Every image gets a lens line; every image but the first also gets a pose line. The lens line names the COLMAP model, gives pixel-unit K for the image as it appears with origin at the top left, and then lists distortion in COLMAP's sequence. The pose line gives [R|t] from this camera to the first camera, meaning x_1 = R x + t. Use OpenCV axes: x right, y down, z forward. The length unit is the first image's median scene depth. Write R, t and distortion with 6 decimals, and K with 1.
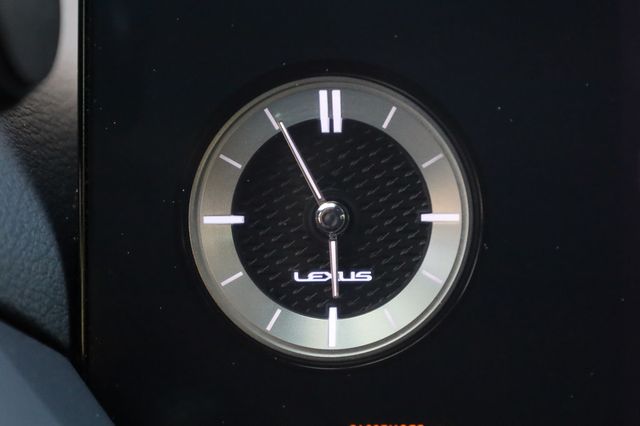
lens RADIAL K [[1923.9, 0, 320.6], [0, 1923.9, 213.0], [0, 0, 1]] dist [0.212388, 0.000000]
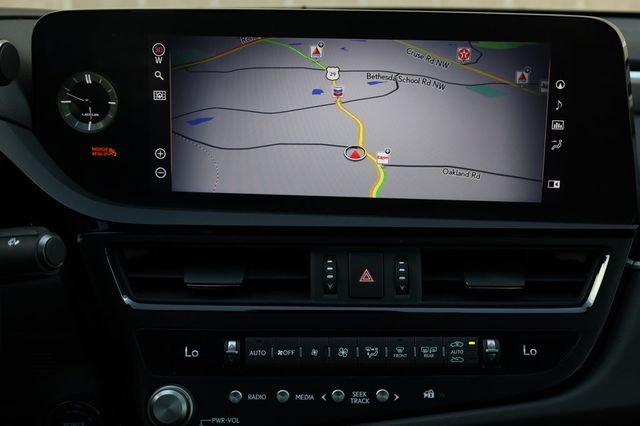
lens RADIAL K [[1050.1, 0, 314.9], [0, 1050.1, 213.3], [0, 0, 1]] dist [0.029219, 0.000000]
pose [[0.991198, -0.010452, 0.131972, 0.204734], [-0.009662, 0.988509, 0.150855, -0.118905], [-0.132032, -0.150803, 0.979707, -1.568411]]
